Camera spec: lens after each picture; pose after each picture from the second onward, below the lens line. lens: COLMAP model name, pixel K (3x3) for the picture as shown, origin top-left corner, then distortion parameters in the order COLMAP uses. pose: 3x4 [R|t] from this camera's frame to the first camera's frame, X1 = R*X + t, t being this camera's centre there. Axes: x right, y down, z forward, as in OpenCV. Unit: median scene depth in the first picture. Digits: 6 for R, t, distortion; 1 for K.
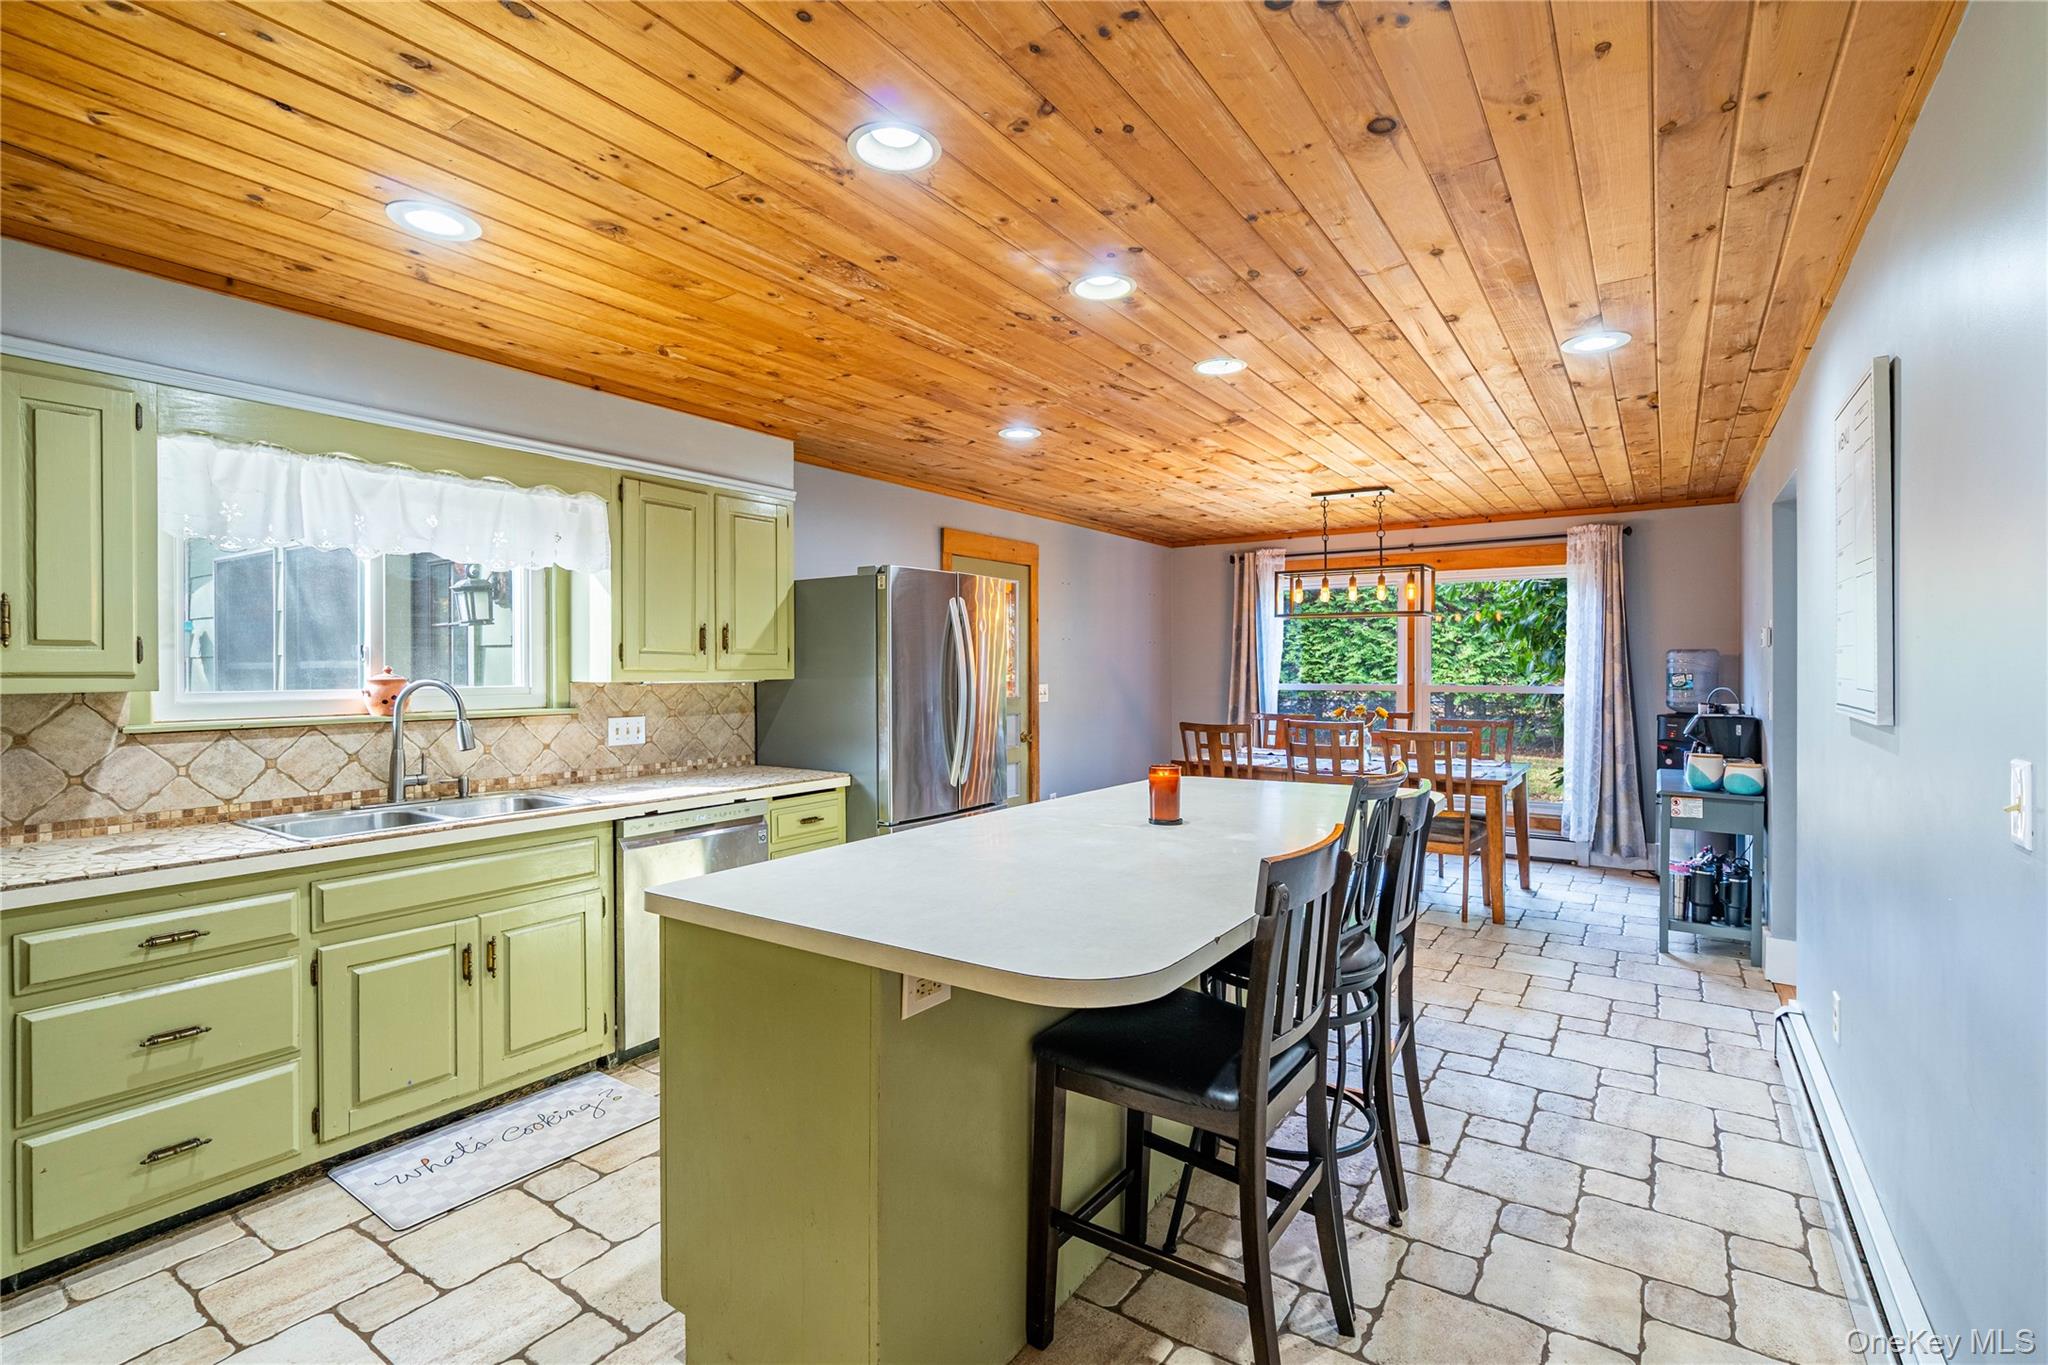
lens RADIAL K [[935.9, 0, 1033.3], [0, 935.9, 672.6], [0, 0, 1]] dist [-0.011911, 0.000242]
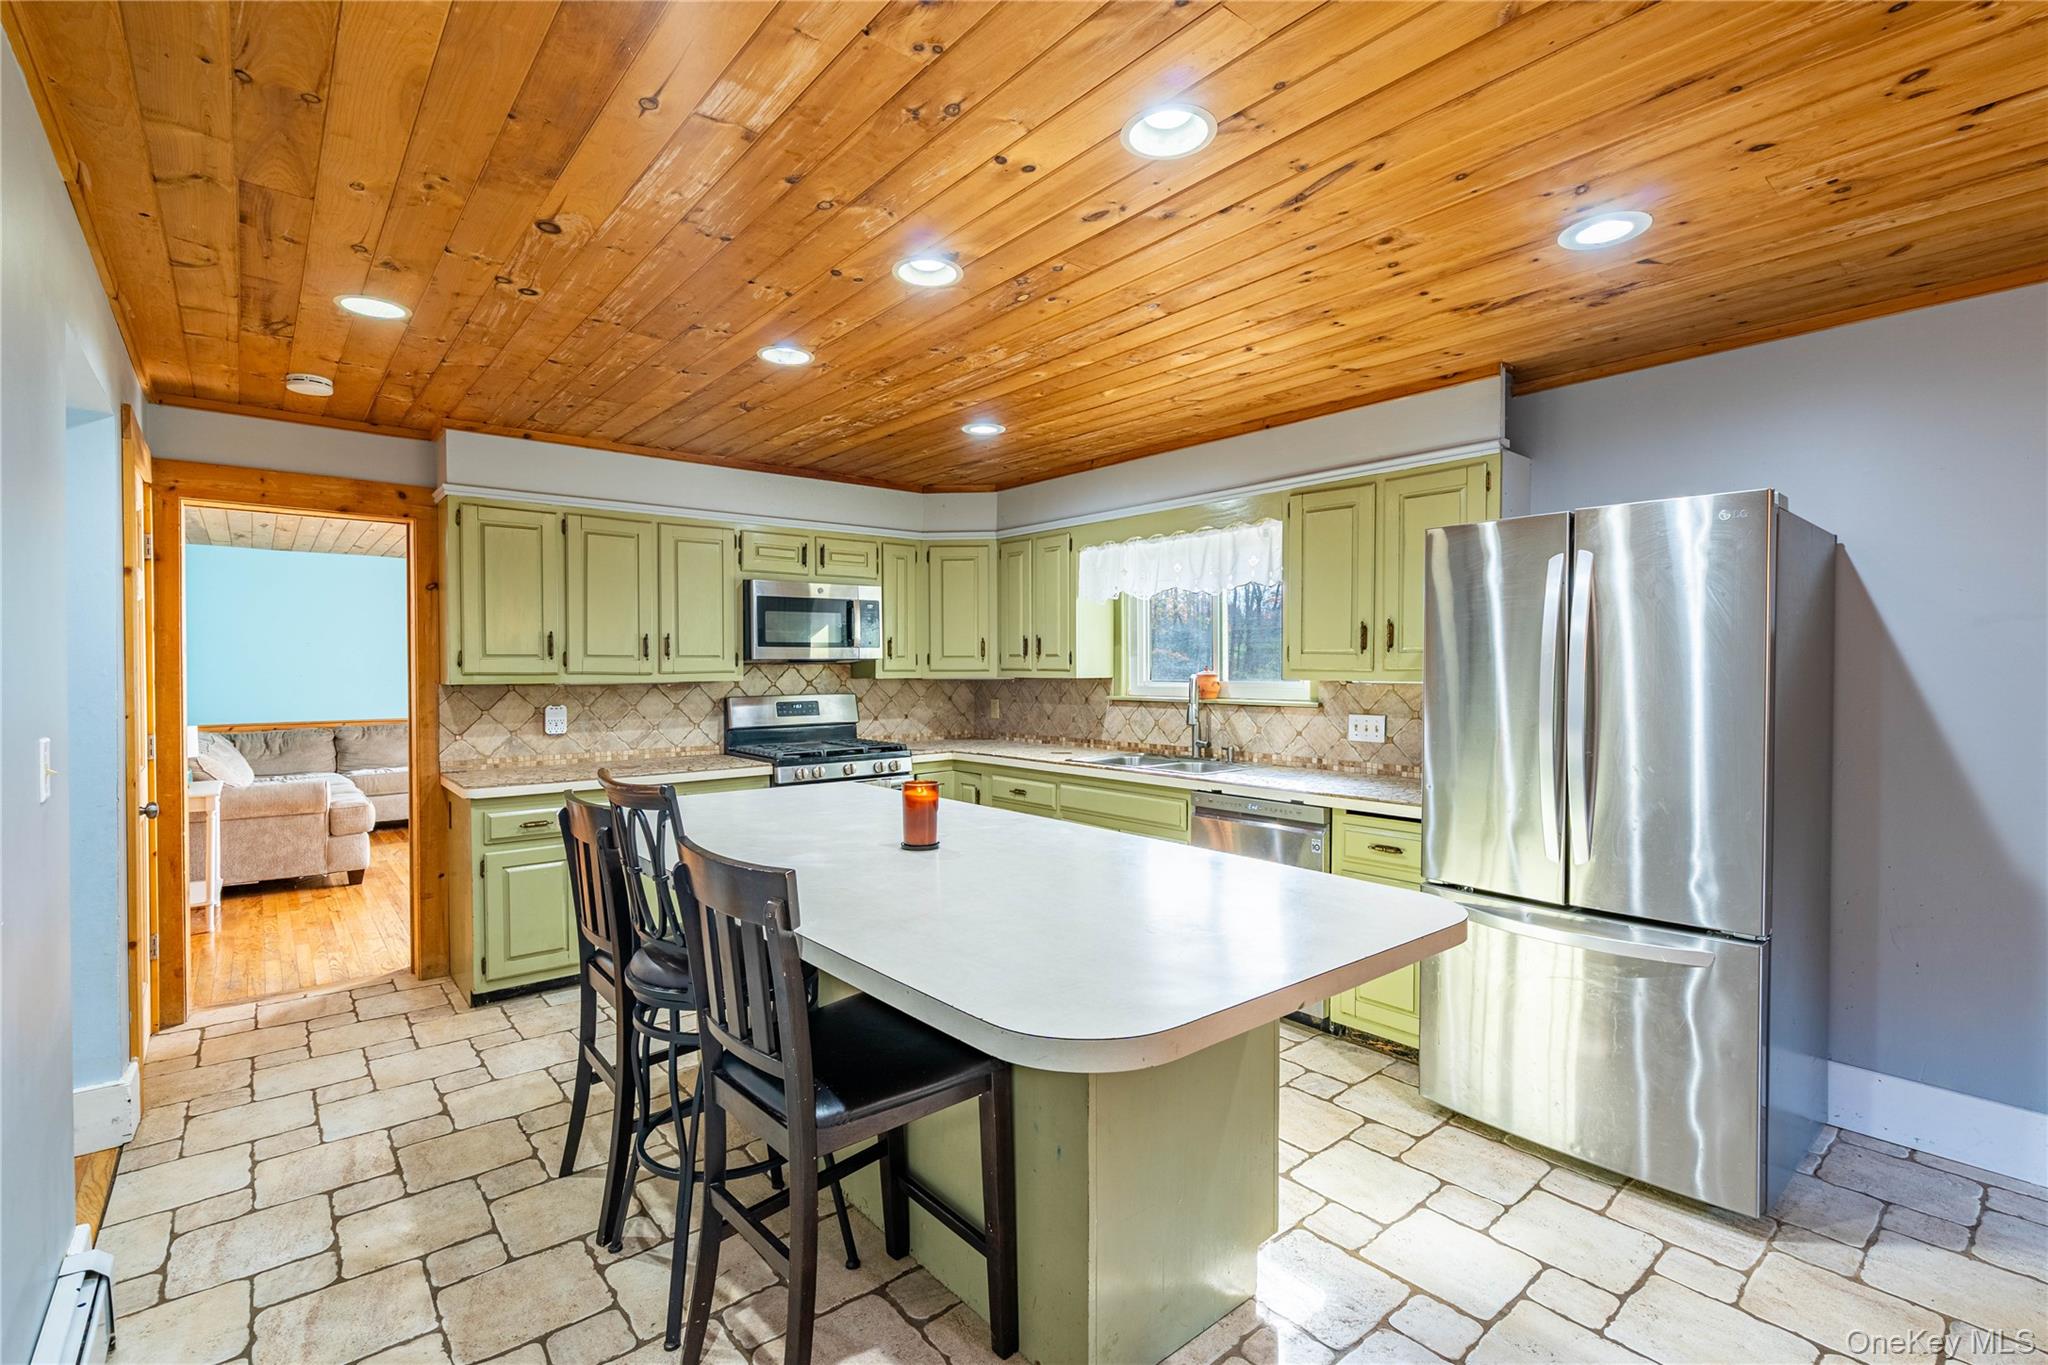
lens RADIAL K [[918.6, 0, 1016.6], [0, 918.6, 678.9], [0, 0, 1]] dist [-0.012389, 0.000278]
pose [[-0.281526, 0.016021, -0.959420, 0.948248], [-0.003535, 0.999837, 0.017733, -0.012788], [0.959547, 0.008383, -0.281423, 1.344742]]
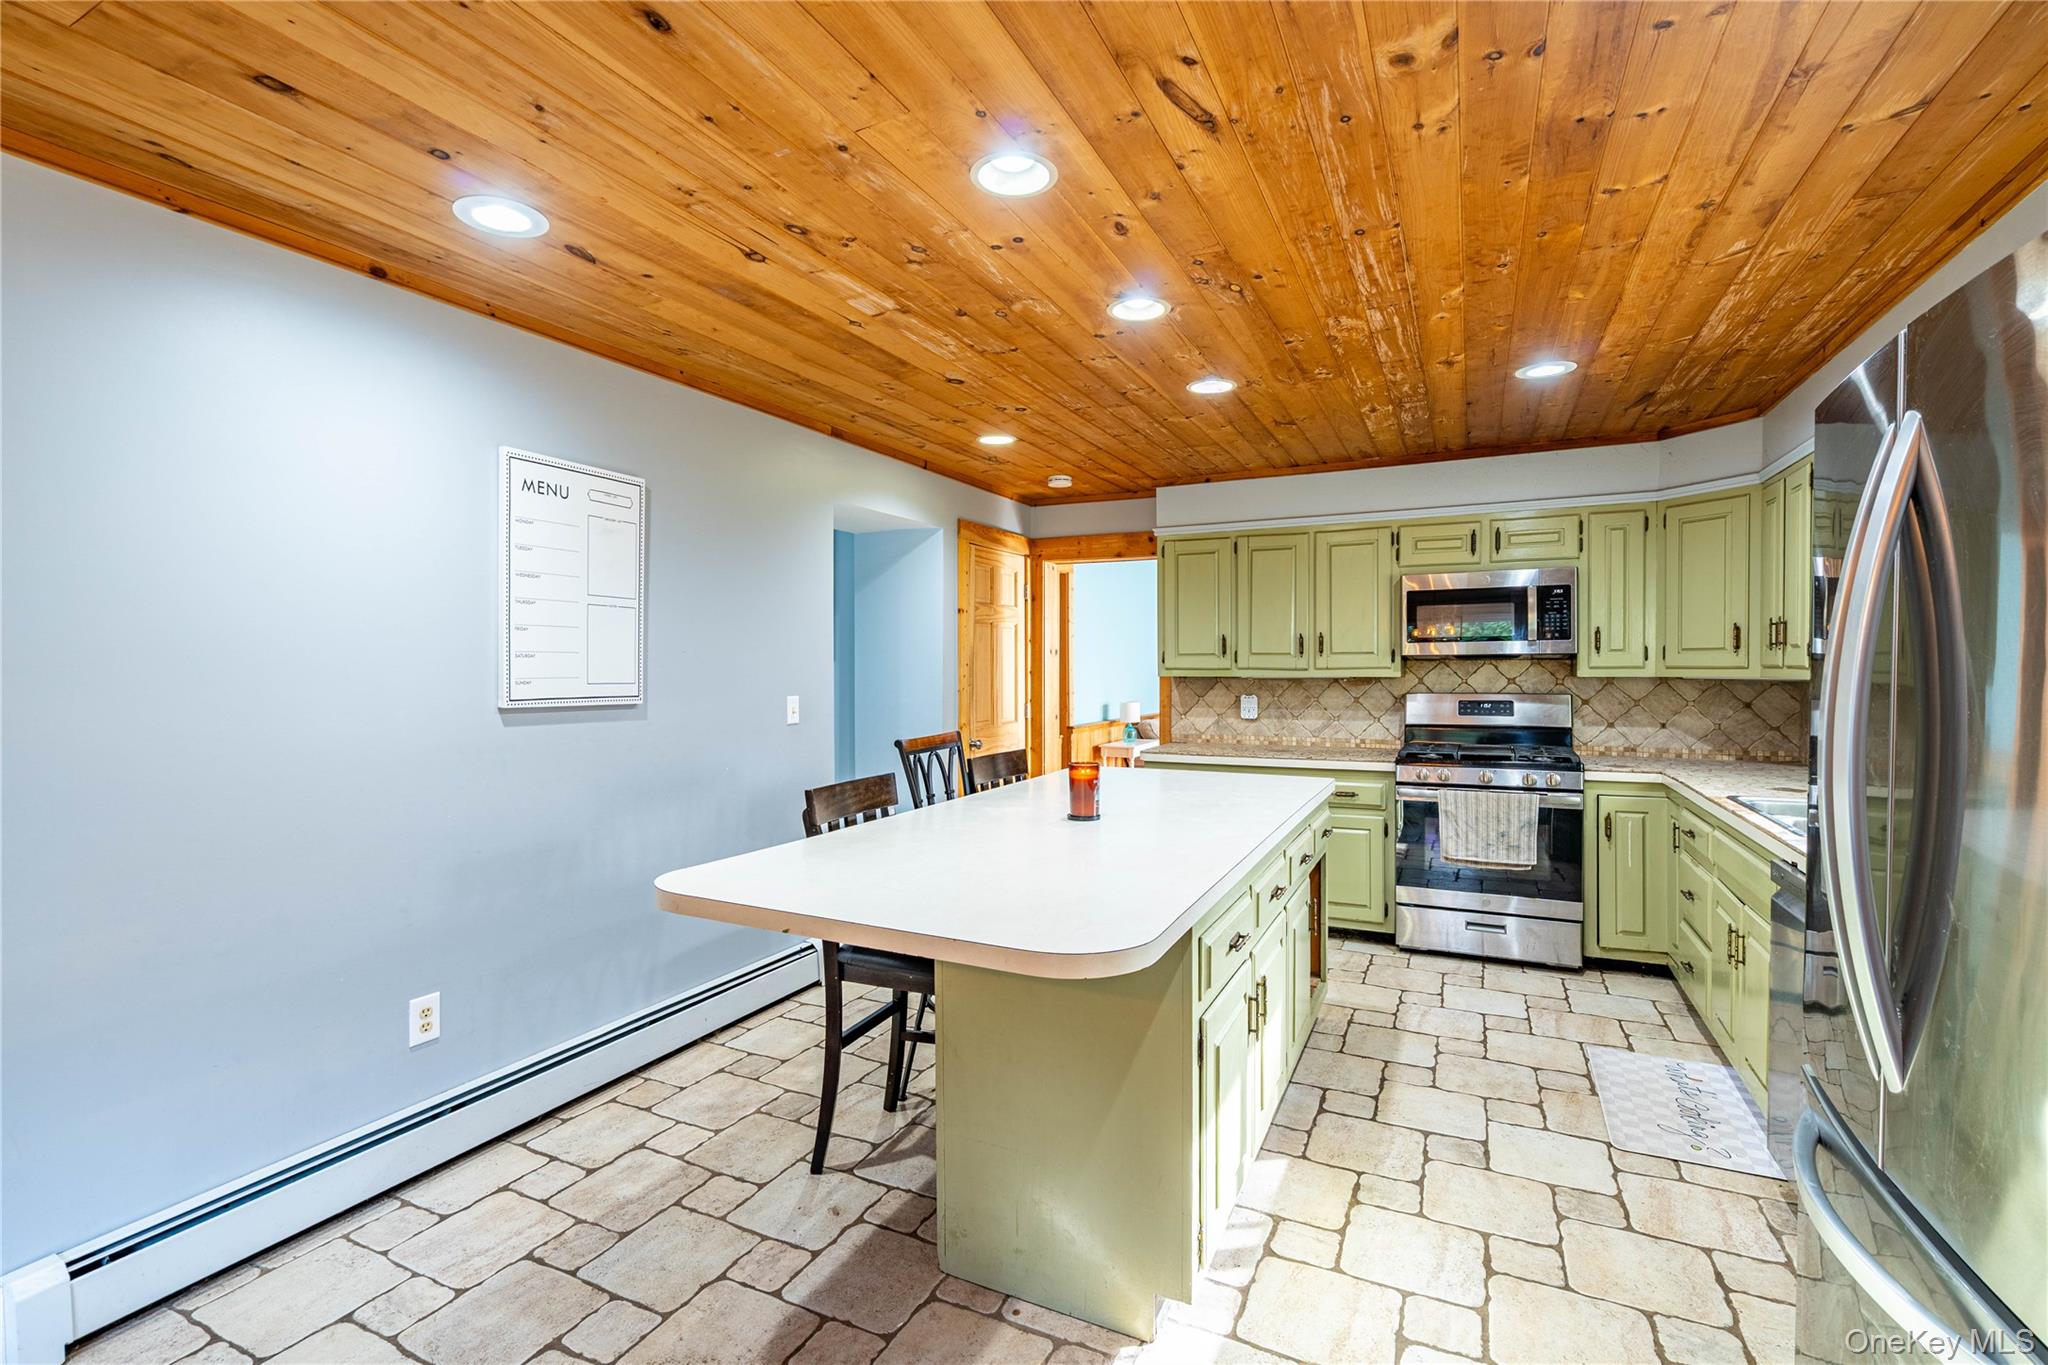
lens RADIAL K [[918.6, 0, 1016.6], [0, 918.6, 678.9], [0, 0, 1]] dist [-0.012389, 0.000278]
pose [[-0.991223, 0.007567, -0.131984, 0.350749], [0.004633, 0.999736, 0.022524, -0.015355], [0.132119, 0.021715, -0.990996, 2.010453]]
